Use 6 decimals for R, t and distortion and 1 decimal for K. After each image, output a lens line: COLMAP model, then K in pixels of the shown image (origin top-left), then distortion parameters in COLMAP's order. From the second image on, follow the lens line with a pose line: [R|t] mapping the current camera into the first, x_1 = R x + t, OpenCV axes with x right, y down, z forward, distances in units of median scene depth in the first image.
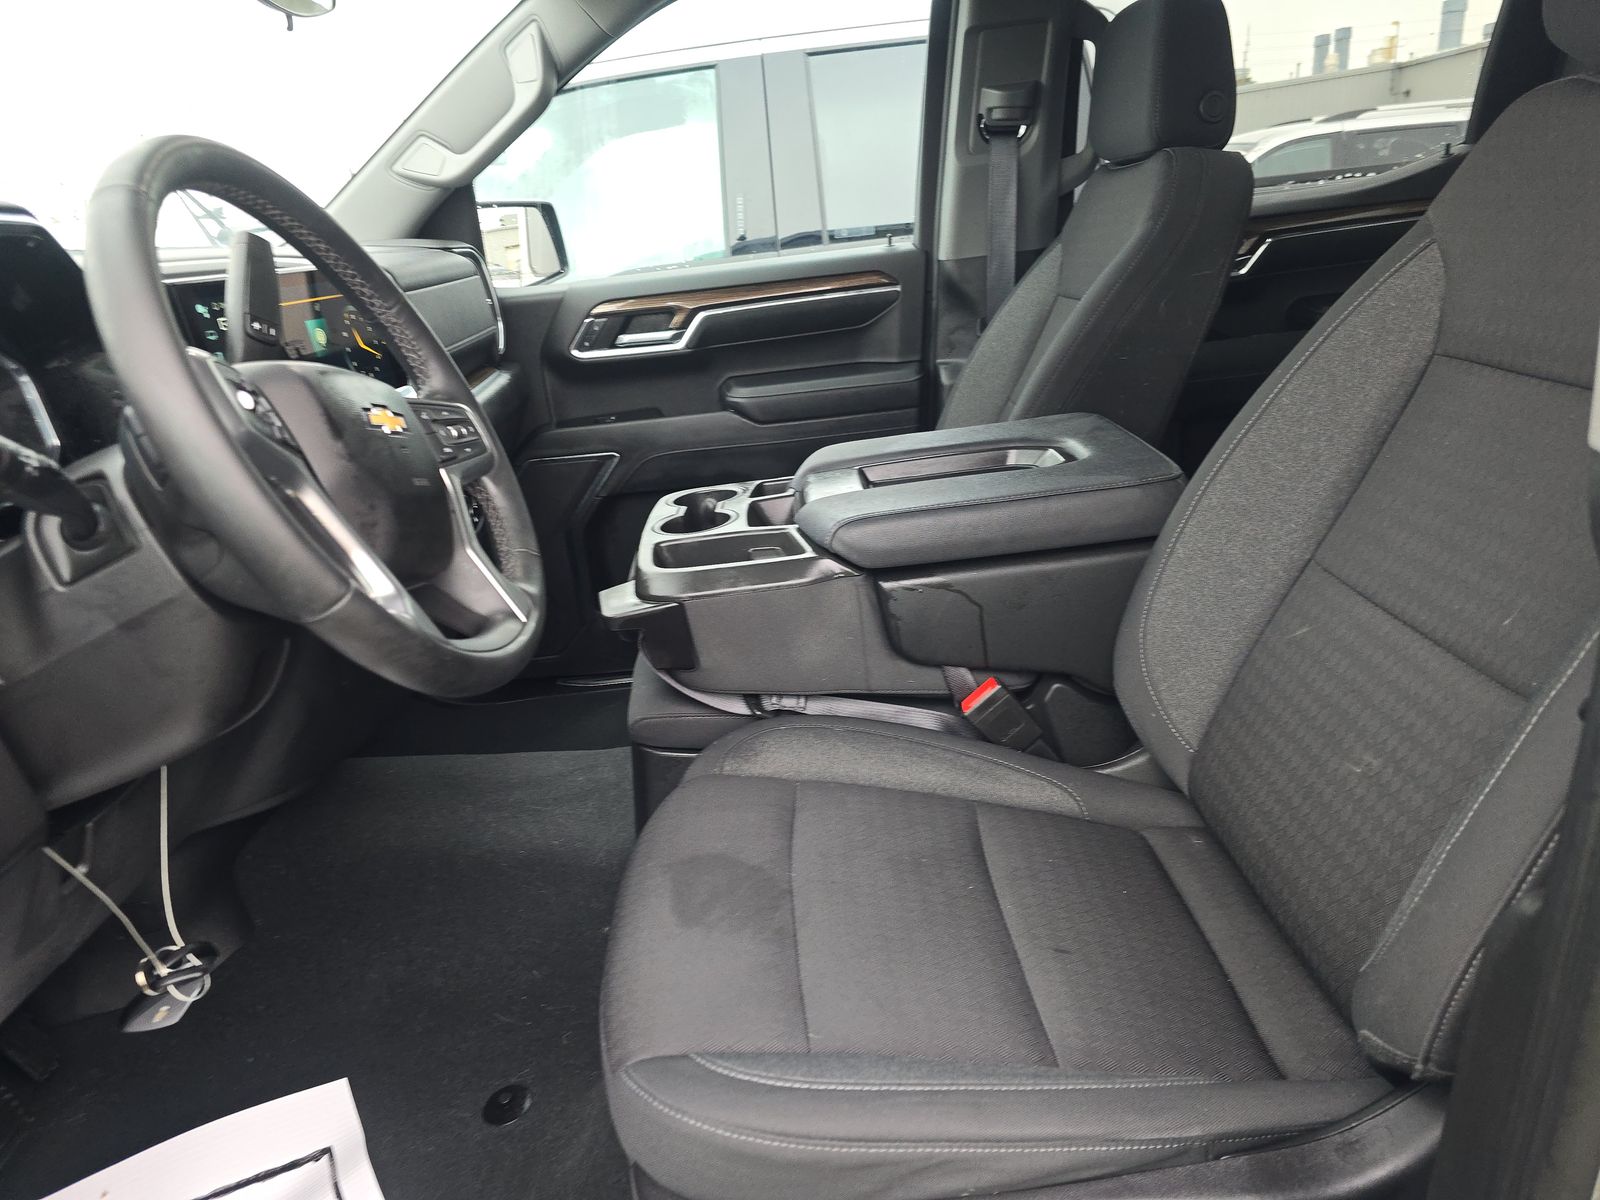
lens RADIAL K [[1087.4, 0, 800.0], [0, 1087.4, 600.0], [0, 0, 1]] dist [0.052075, -0.001882]
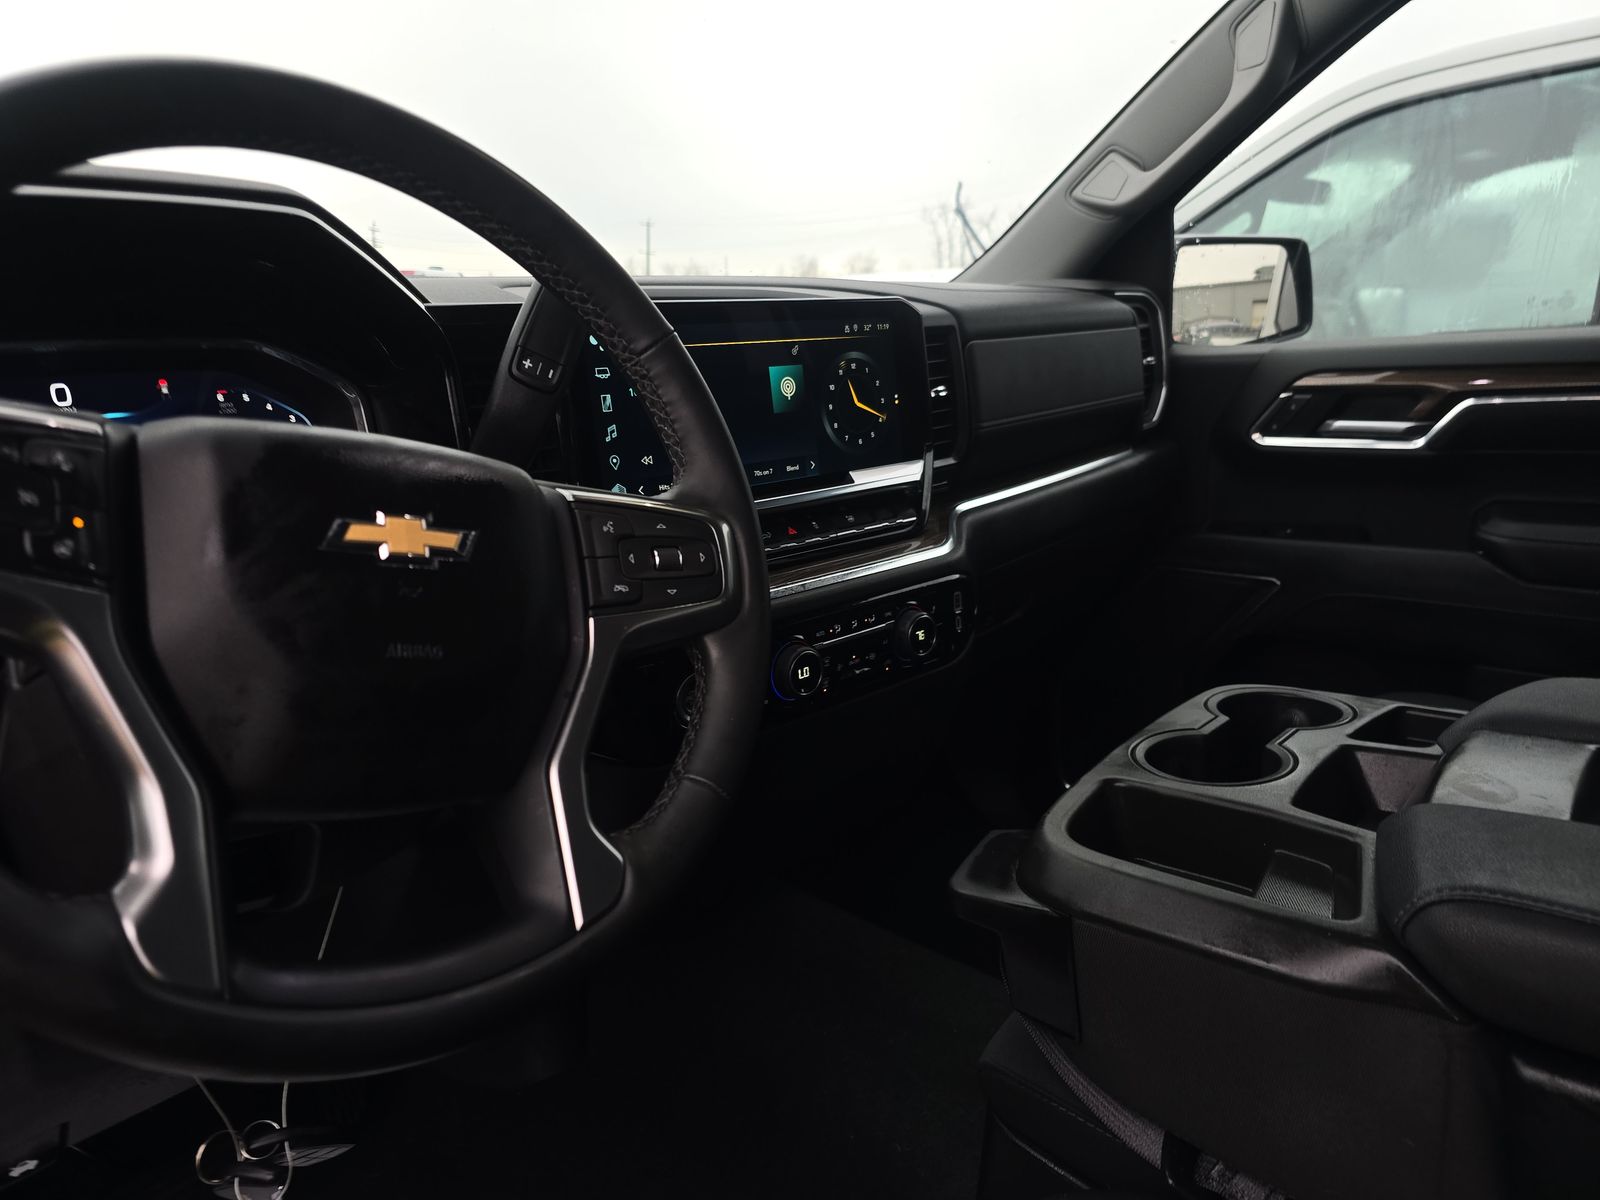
lens RADIAL K [[1087.4, 0, 800.0], [0, 1087.4, 600.0], [0, 0, 1]] dist [0.052075, -0.001882]
pose [[0.744790, 0.220302, -0.629885, 0.058236], [-0.248477, 0.967610, 0.044617, -0.080392], [0.619312, 0.123282, 0.775406, 0.263225]]
